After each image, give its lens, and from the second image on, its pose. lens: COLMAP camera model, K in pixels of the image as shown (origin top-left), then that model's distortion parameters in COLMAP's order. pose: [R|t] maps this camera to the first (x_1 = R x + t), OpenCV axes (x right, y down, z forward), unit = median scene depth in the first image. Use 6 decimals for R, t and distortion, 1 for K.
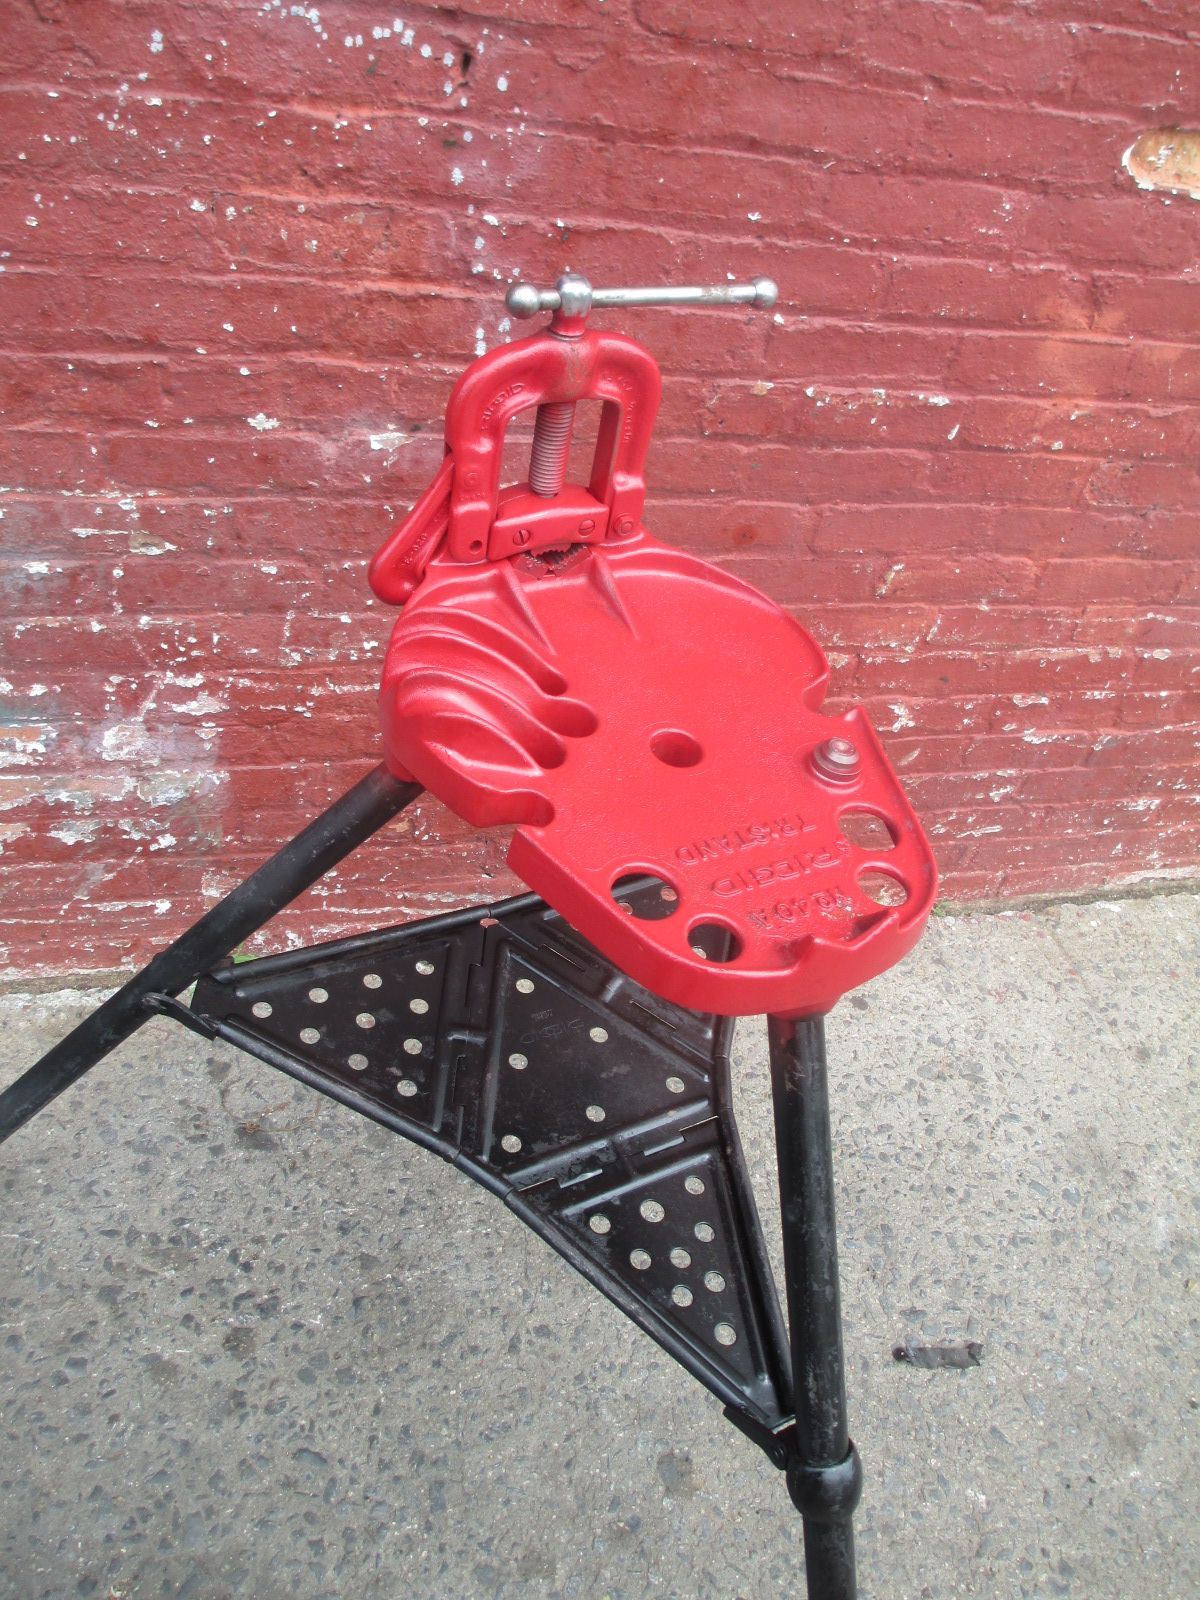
lens RADIAL K [[1325.9, 0, 605.6], [0, 1325.9, 819.7], [0, 0, 1]] dist [-0.053663, 0.010191]
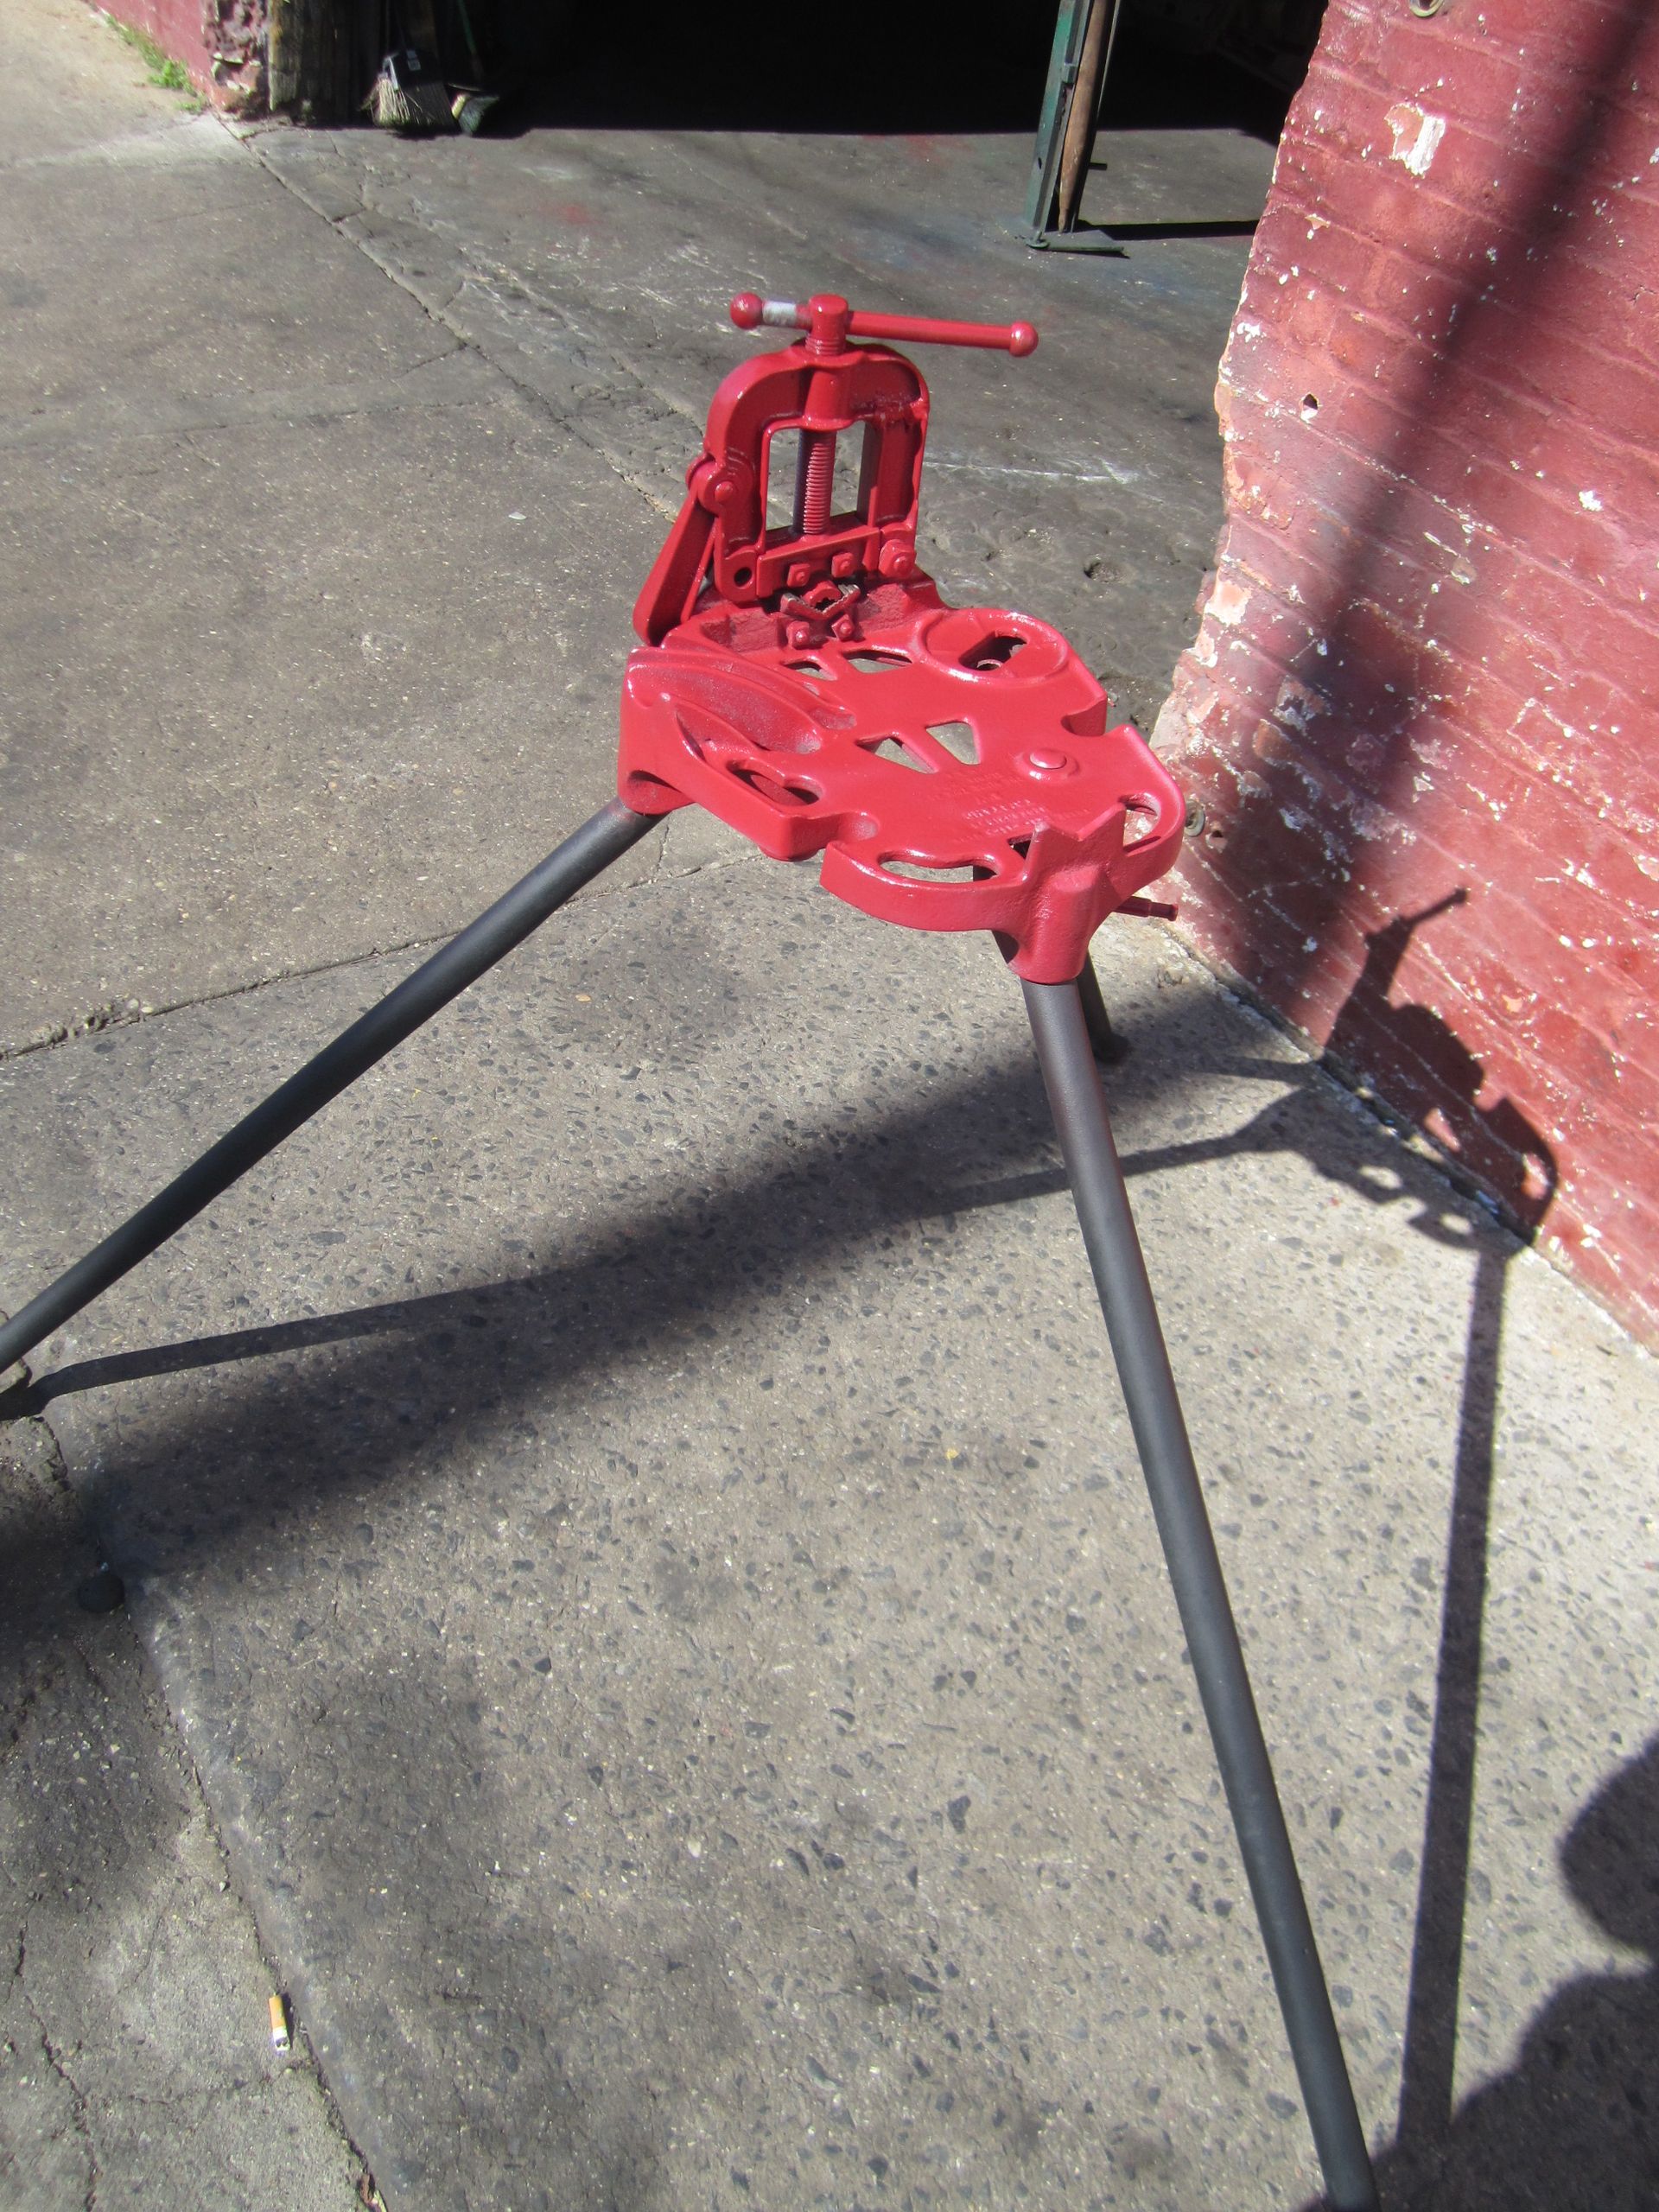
lens RADIAL K [[1833.0, 0, 837.3], [0, 1833.0, 1133.3], [0, 0, 1]] dist [-0.053663, 0.010191]
pose [[0.345204, 0.530983, -0.773881, 0.840567], [-0.712358, 0.685091, 0.152301, 0.244450], [0.611048, 0.498705, 0.614746, -0.057500]]
